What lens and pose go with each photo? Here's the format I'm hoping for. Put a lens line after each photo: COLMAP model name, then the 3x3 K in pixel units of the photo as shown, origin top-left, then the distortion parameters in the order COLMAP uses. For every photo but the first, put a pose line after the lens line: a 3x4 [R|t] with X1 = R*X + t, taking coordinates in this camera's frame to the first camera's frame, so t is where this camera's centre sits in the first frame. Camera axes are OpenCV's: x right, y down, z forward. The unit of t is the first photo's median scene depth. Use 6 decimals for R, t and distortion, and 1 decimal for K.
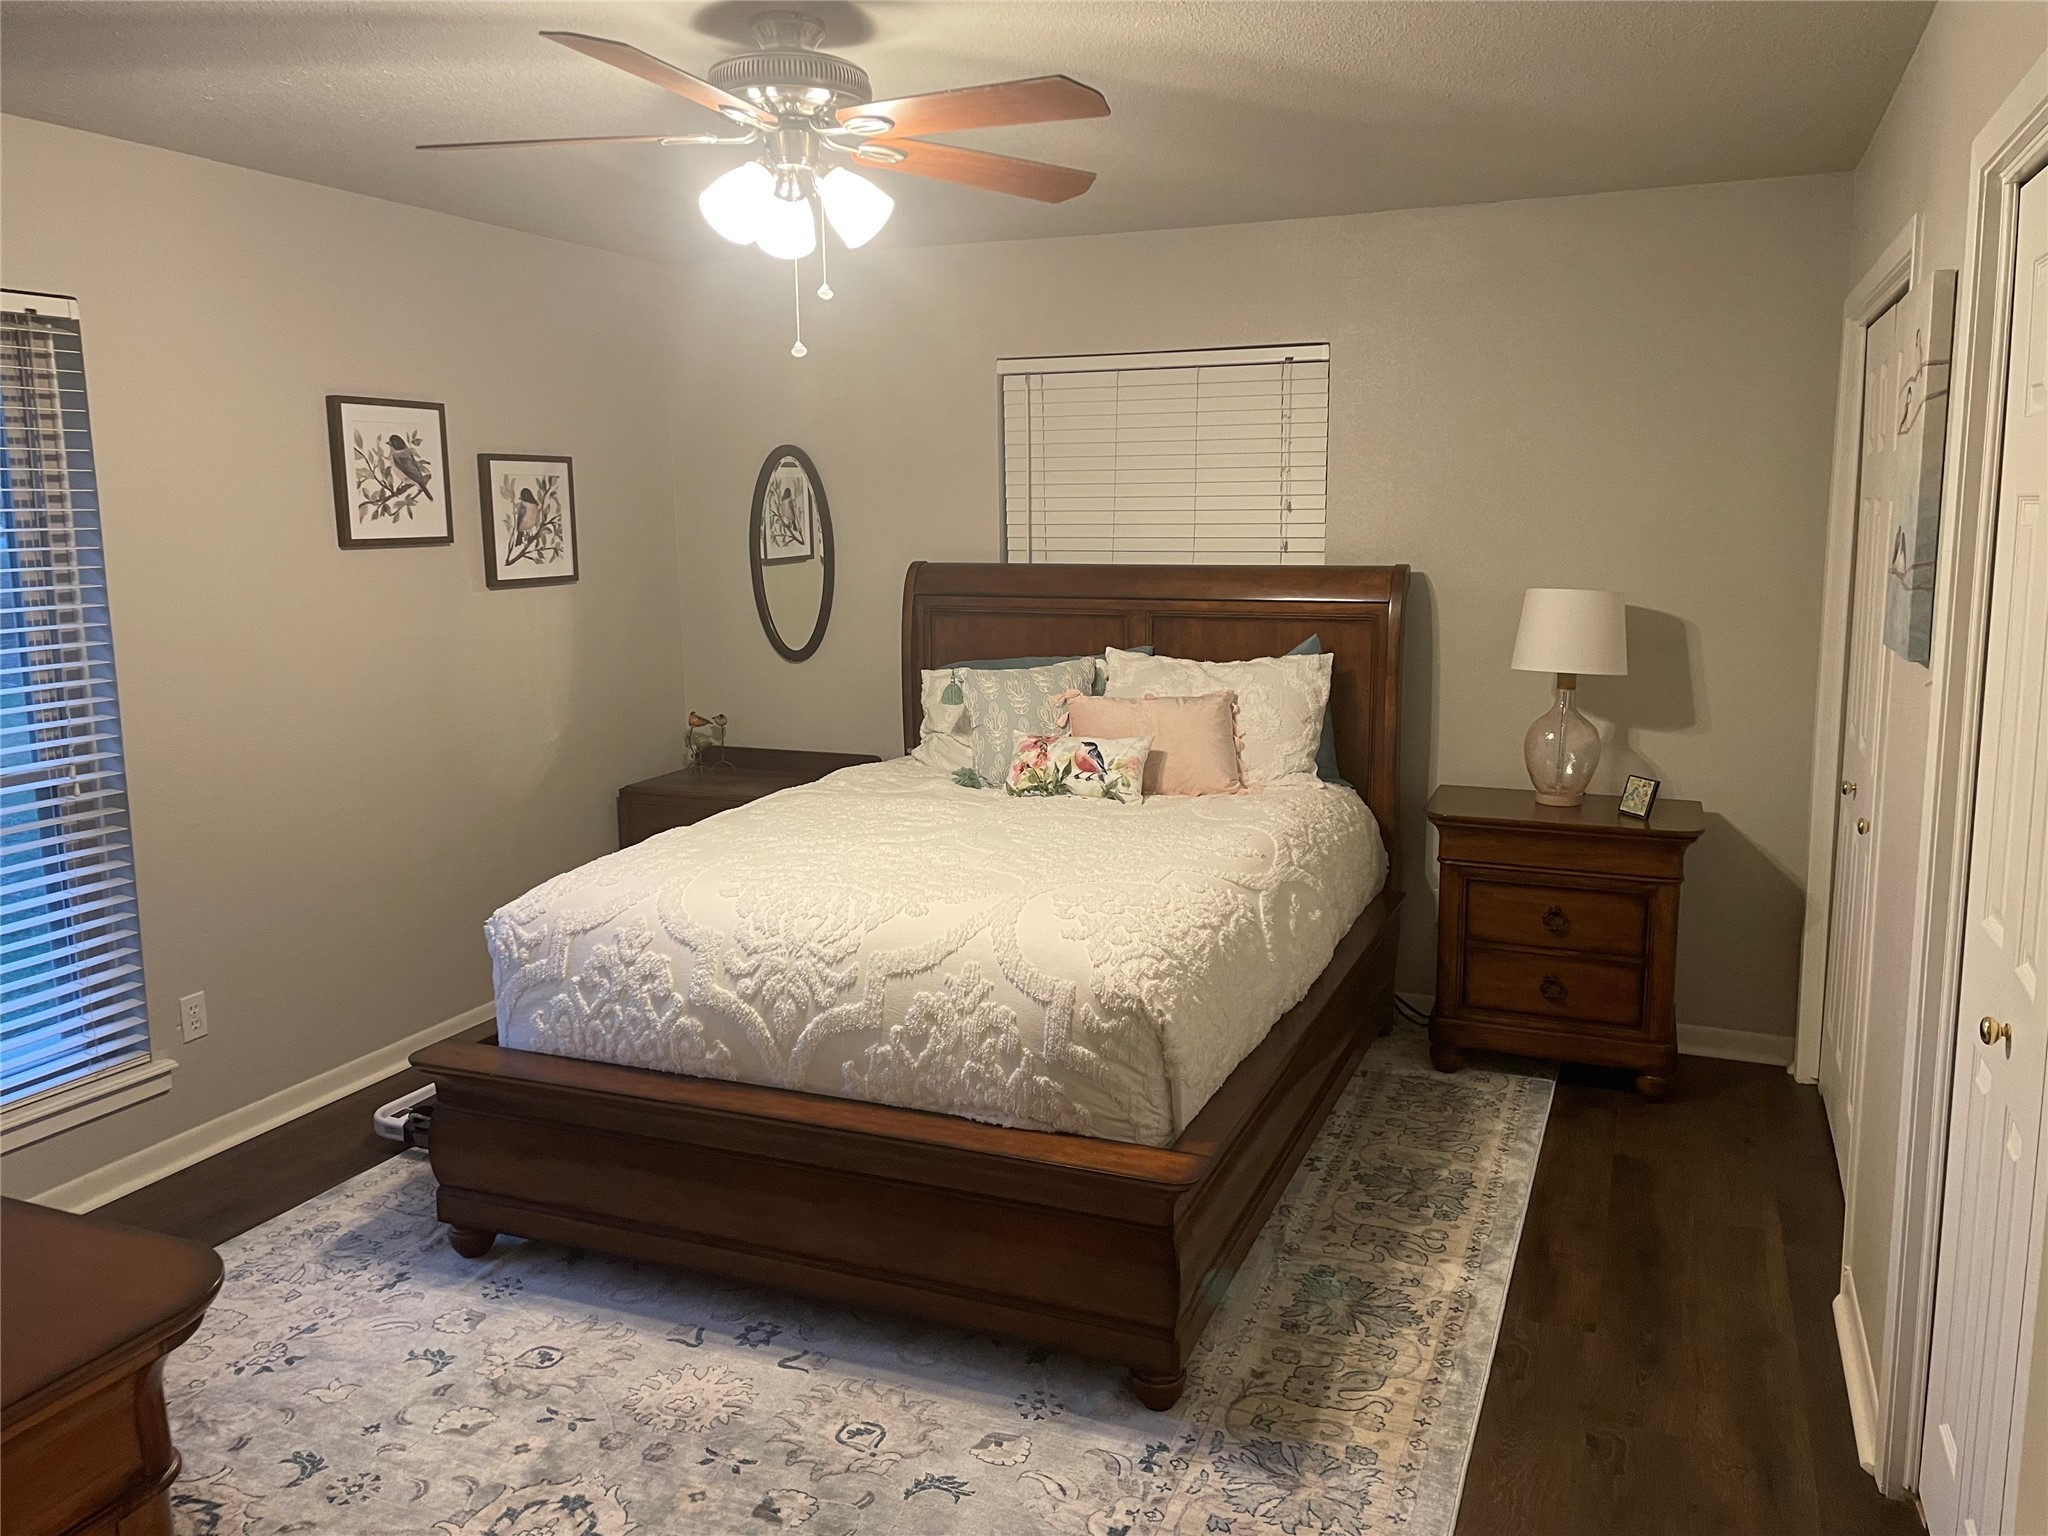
lens RADIAL K [[1547.5, 0, 1024.0], [0, 1547.5, 768.0], [0, 0, 1]] dist [0.097893, -0.112538]
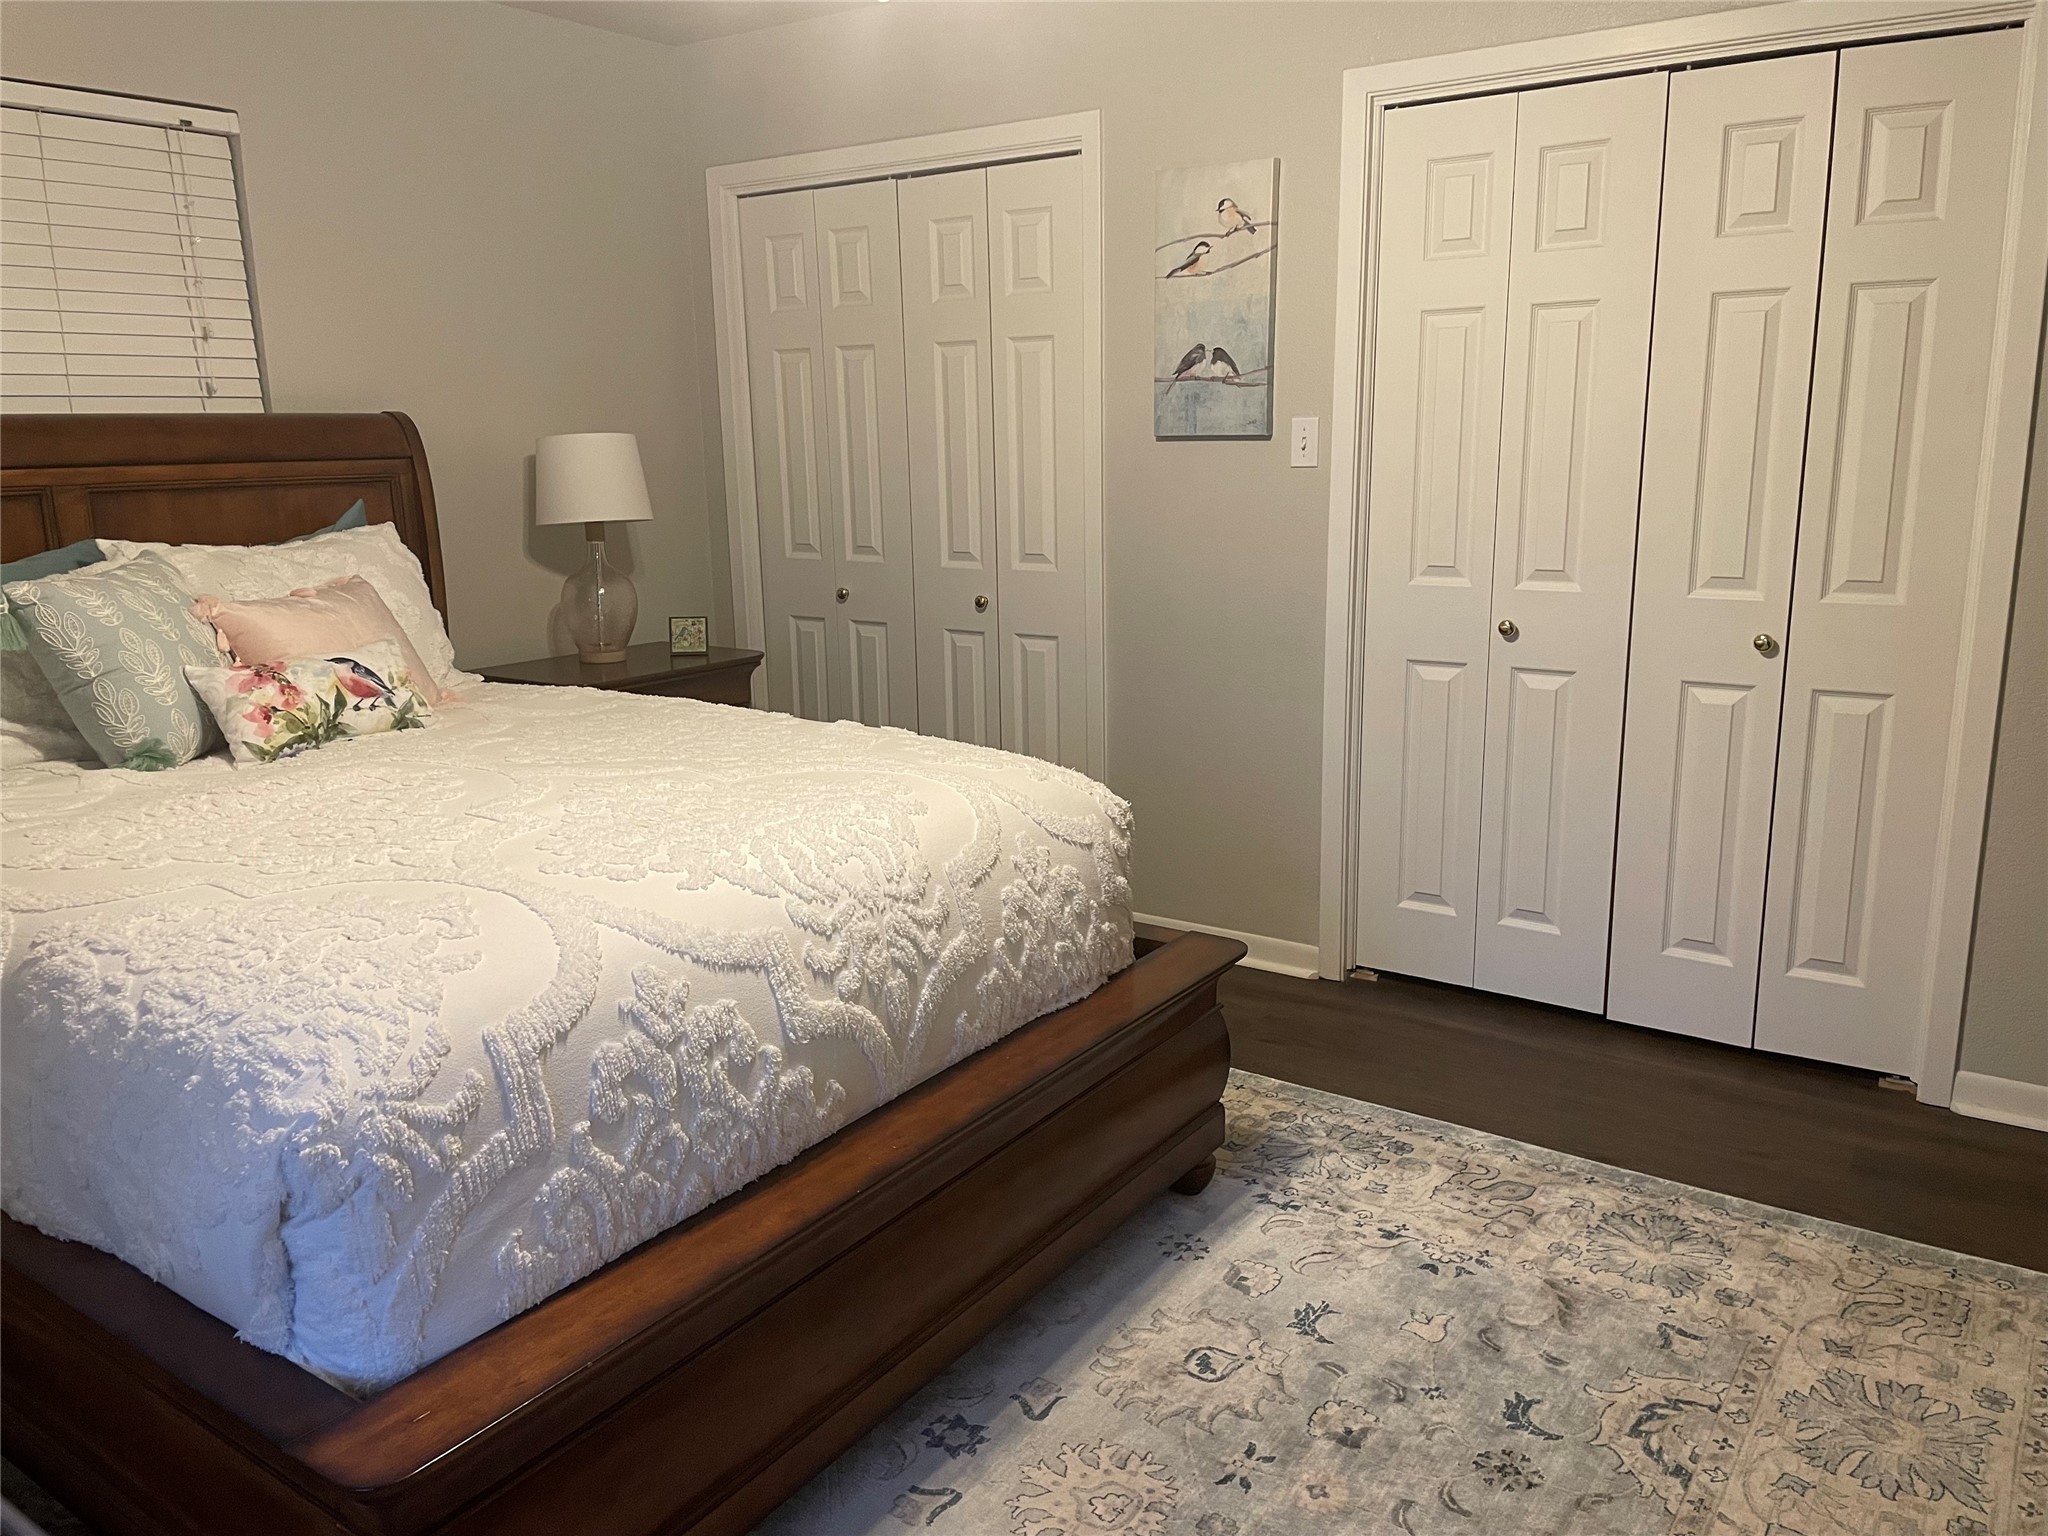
lens RADIAL K [[1547.5, 0, 1024.0], [0, 1547.5, 768.0], [0, 0, 1]] dist [0.097893, -0.112538]
pose [[0.207394, -0.208004, 0.955888, -0.755879], [0.177311, 0.968942, 0.172374, -0.047227], [-0.962054, 0.133740, 0.237834, 0.737400]]
